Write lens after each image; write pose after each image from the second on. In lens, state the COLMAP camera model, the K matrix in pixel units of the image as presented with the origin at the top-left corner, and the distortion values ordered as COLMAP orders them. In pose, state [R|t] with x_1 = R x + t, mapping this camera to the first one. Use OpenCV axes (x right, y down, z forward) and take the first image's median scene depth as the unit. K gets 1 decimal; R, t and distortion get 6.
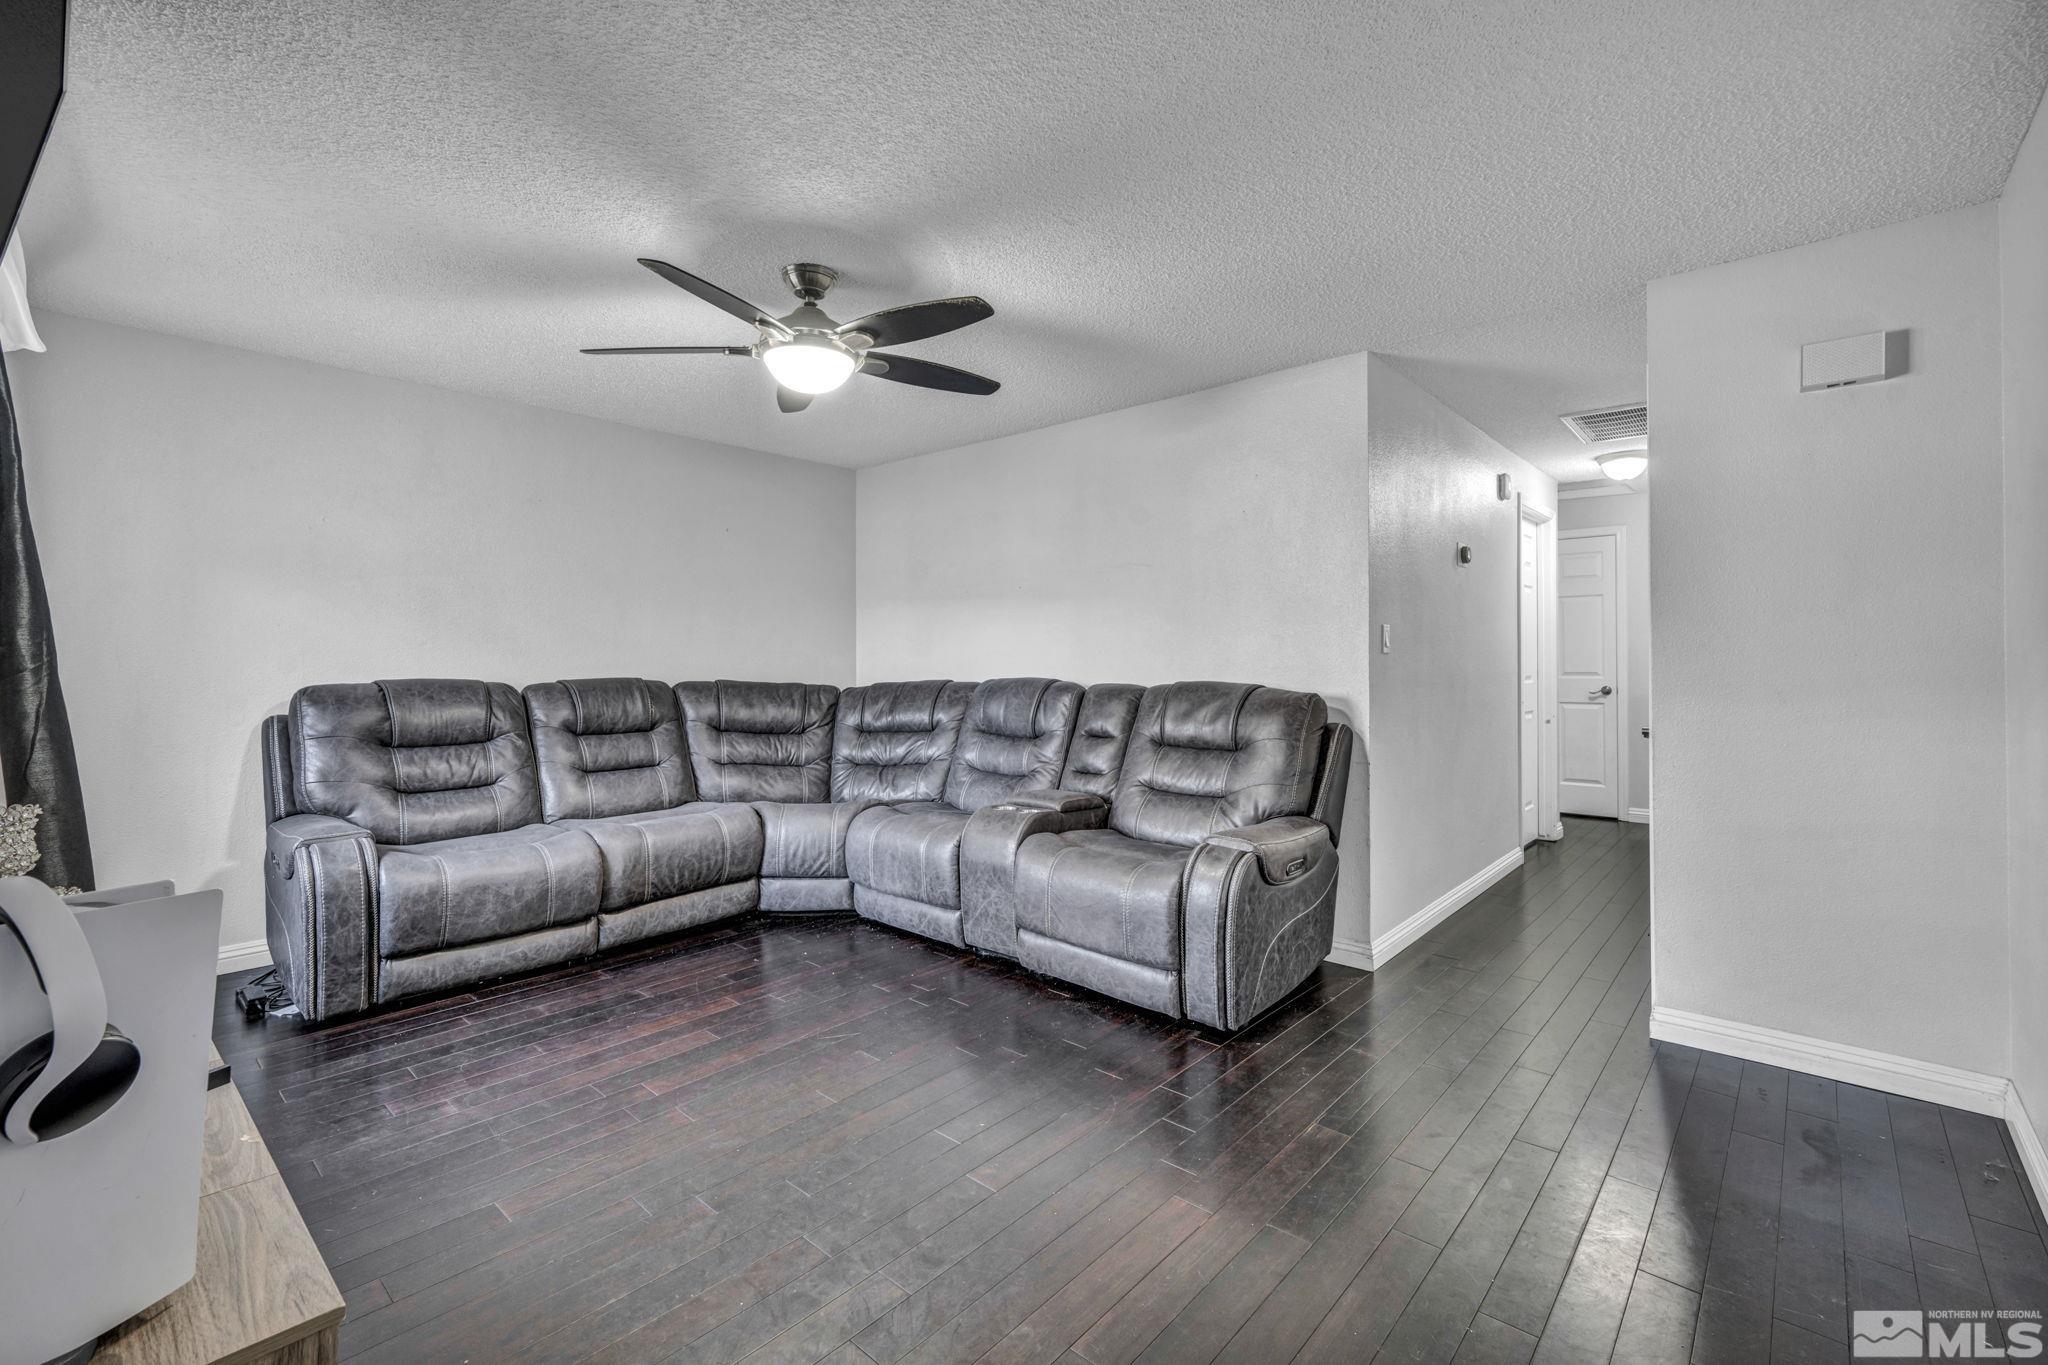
lens RADIAL K [[897.9, 0, 1043.3], [0, 897.9, 672.1], [0, 0, 1]] dist [-0.000753, -0.000296]
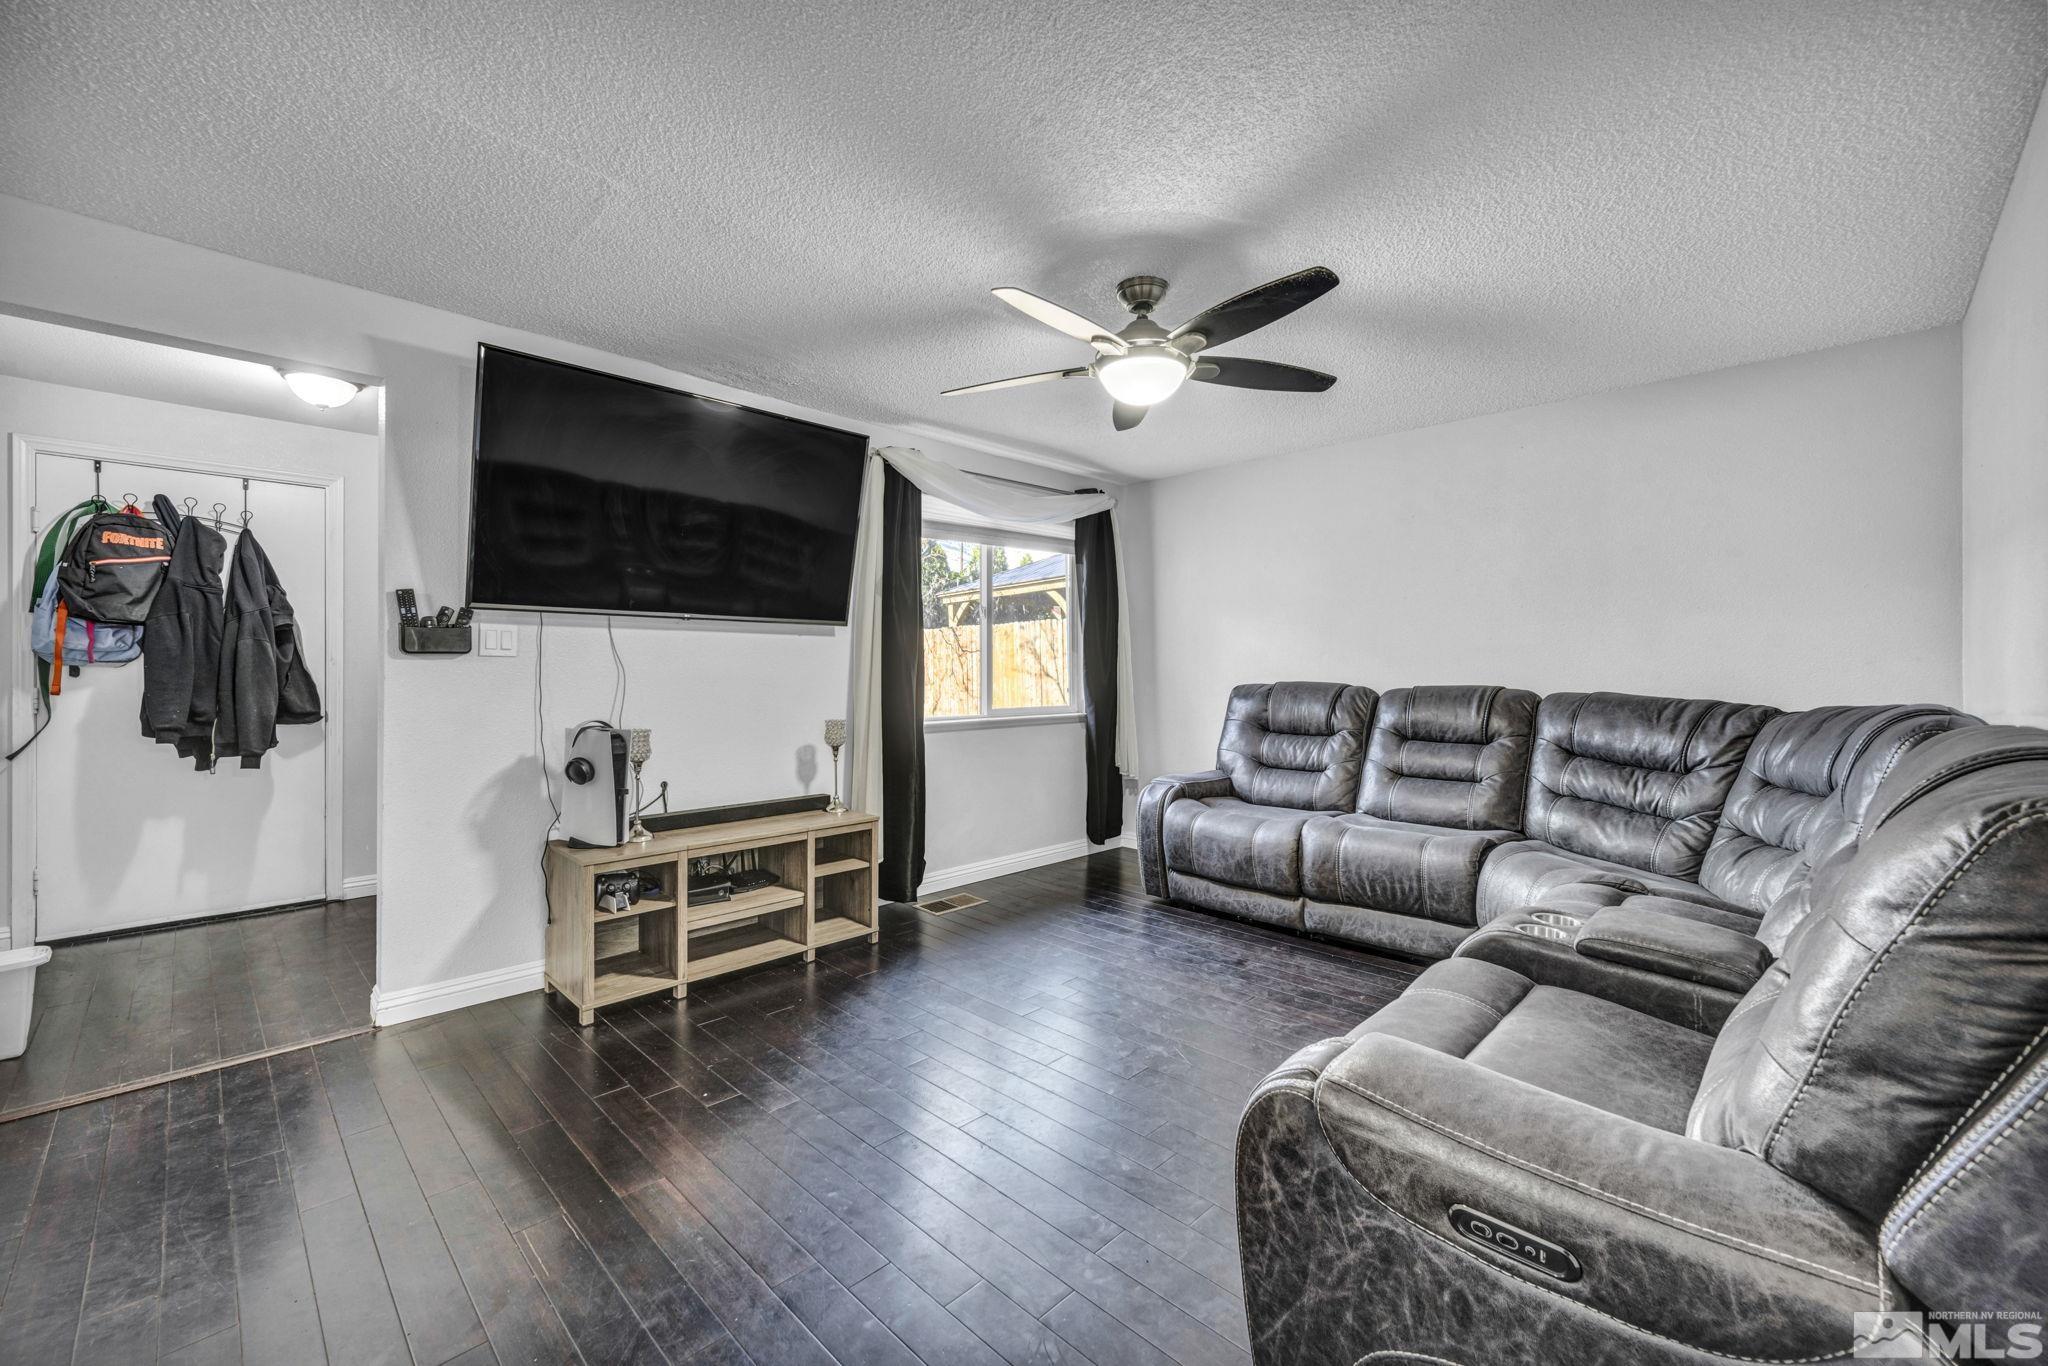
lens RADIAL K [[840.7, 0, 1038.5], [0, 840.7, 685.6], [0, 0, 1]] dist [-0.000031, -0.000136]
pose [[-0.072479, 0.019436, -0.997181, 0.501221], [-0.017411, 0.999633, 0.020750, -0.005137], [0.997218, 0.018866, -0.072114, 0.671131]]
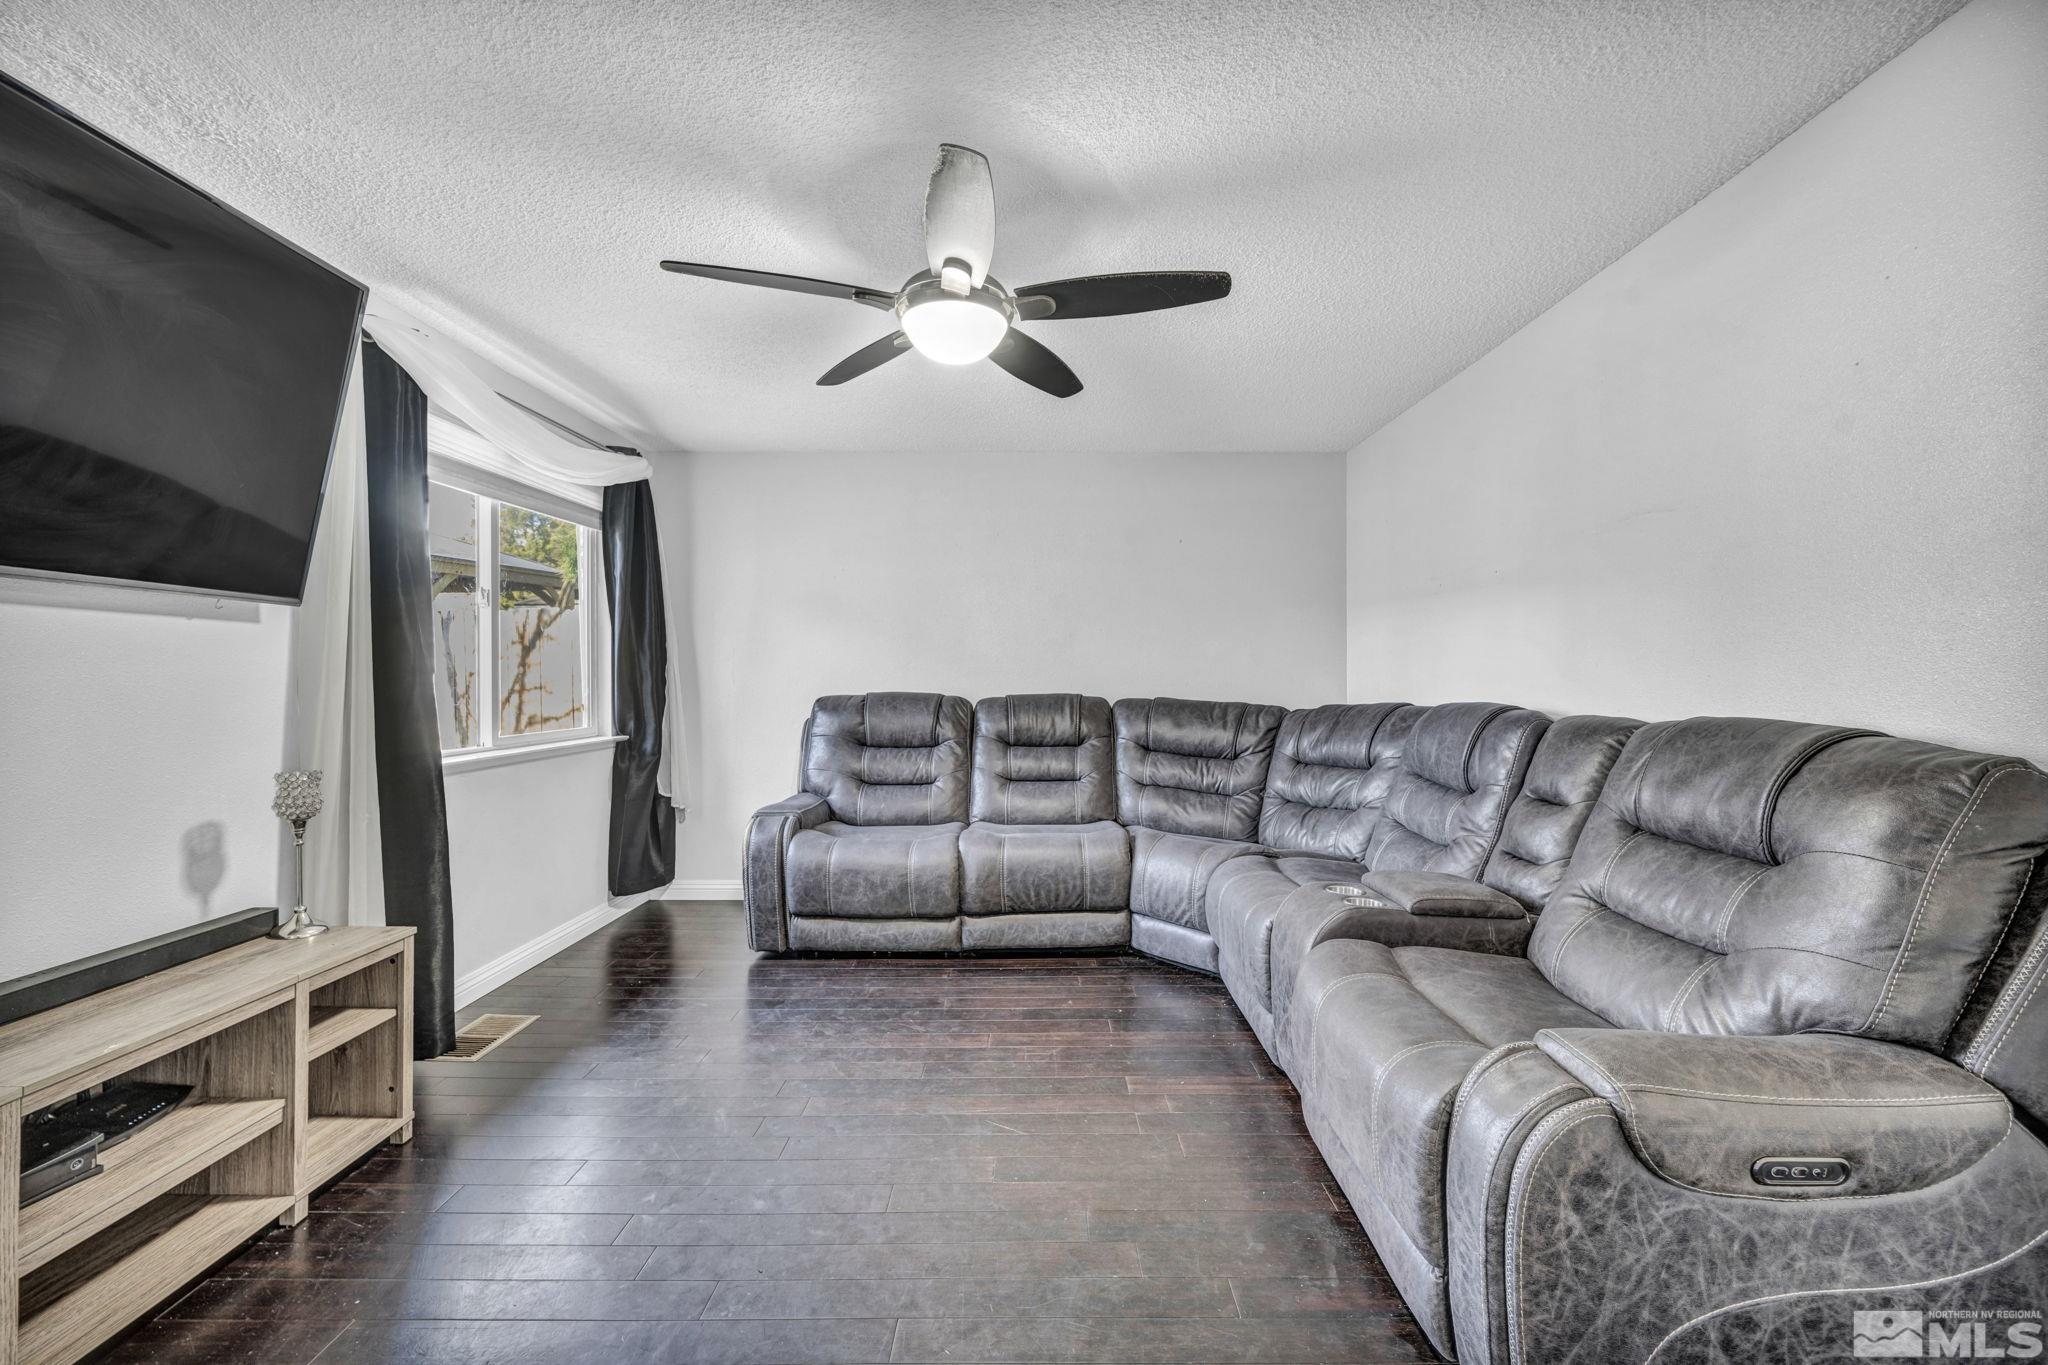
lens RADIAL K [[823.2, 0, 1033.3], [0, 823.2, 686.5], [0, 0, 1]] dist [-0.001005, -0.000107]
pose [[0.650178, 0.007384, -0.759746, 0.271055], [-0.010363, 0.999946, 0.000850, -0.003126], [0.759711, 0.007321, 0.650220, 0.386059]]
